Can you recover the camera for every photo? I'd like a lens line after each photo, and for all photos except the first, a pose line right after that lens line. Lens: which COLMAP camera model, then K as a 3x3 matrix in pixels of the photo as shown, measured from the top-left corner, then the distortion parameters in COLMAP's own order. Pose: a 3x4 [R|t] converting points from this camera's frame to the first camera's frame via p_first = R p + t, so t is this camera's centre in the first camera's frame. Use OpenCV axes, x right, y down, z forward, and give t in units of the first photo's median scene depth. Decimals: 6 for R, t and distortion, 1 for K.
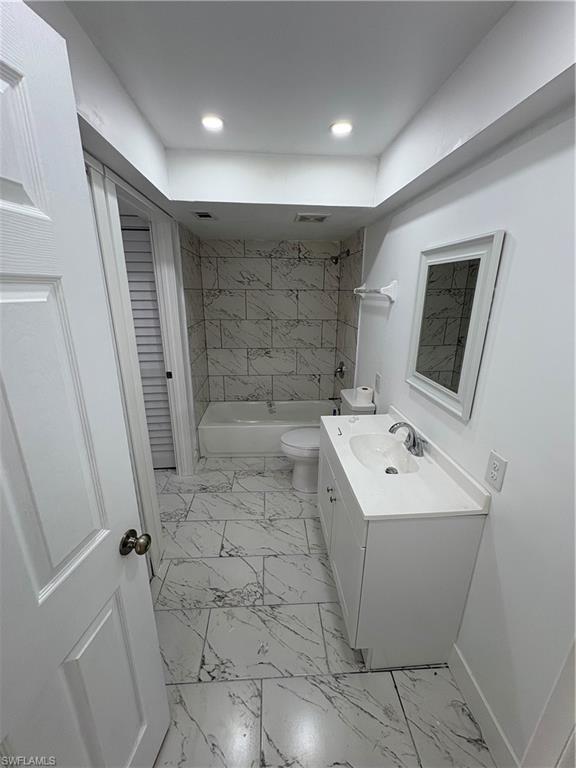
lens RADIAL K [[307.4, 0, 286.3], [0, 307.4, 383.1], [0, 0, 1]] dist [0.001936, -0.000105]
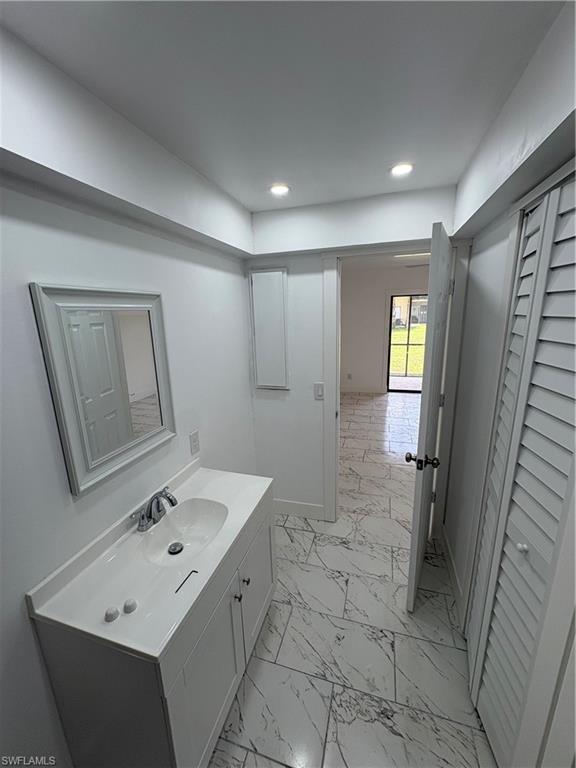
lens RADIAL K [[307.4, 0, 288.9], [0, 307.4, 383.3], [0, 0, 1]] dist [0.001936, -0.000105]
pose [[-0.935922, -0.065205, 0.346118, -0.242018], [0.120411, 0.864262, 0.488418, -0.551840], [-0.330984, 0.498798, -0.801031, 1.558796]]
